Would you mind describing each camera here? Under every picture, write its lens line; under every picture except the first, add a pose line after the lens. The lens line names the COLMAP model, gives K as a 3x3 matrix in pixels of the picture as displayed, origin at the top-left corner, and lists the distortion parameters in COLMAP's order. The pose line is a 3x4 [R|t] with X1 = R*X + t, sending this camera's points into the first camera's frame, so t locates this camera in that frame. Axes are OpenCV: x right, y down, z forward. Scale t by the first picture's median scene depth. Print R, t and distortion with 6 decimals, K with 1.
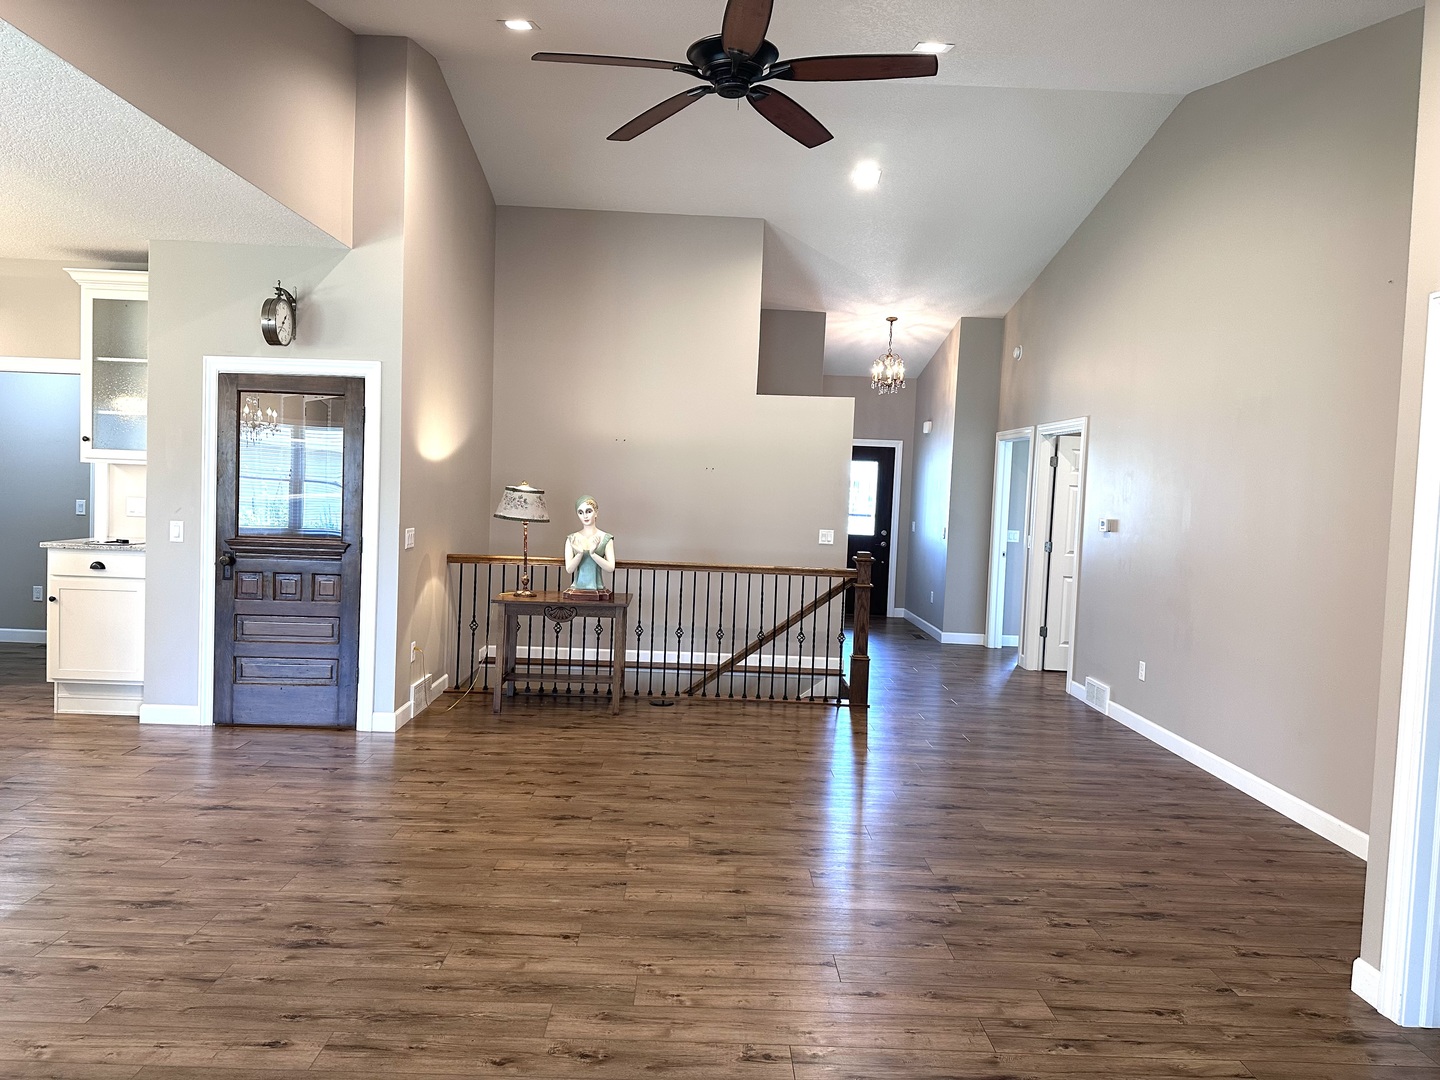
lens RADIAL K [[1006.1, 0, 712.9], [0, 1006.1, 536.7], [0, 0, 1]] dist [0.084182, -0.119724]
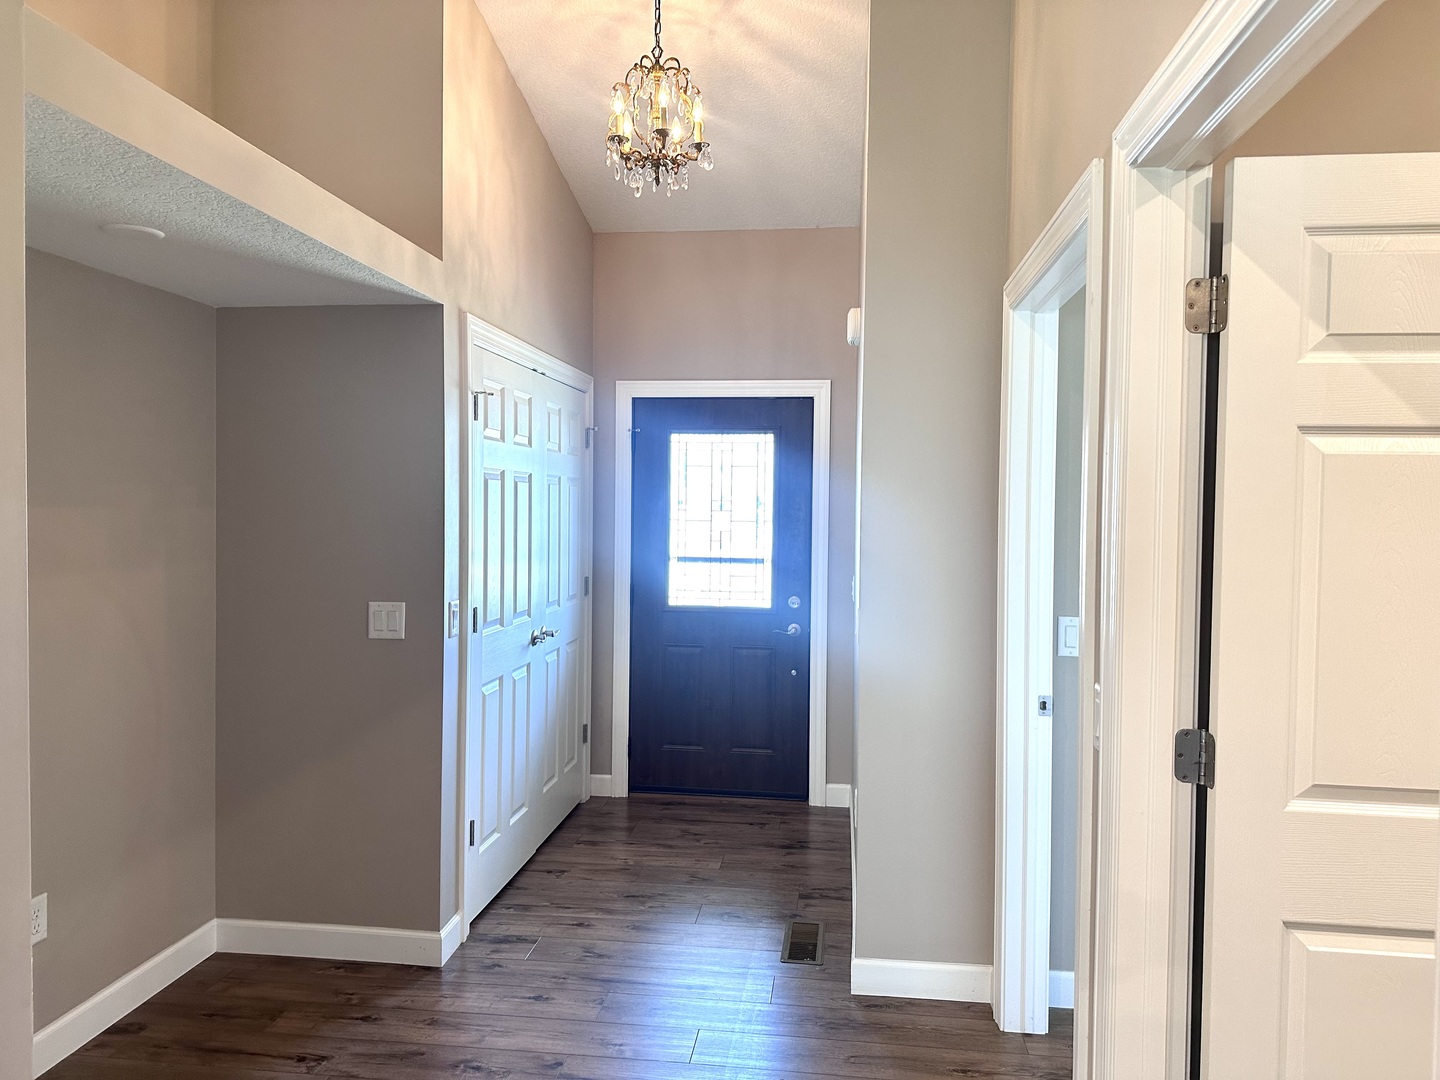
lens RADIAL K [[1006.0, 0, 720.0], [0, 1006.0, 540.0], [0, 0, 1]] dist [0.151250, -0.261107]
pose [[0.989715, -0.019825, -0.141676, 0.441673], [0.016368, 0.999540, -0.025528, -0.043727], [0.142117, 0.022946, 0.989584, 1.293796]]
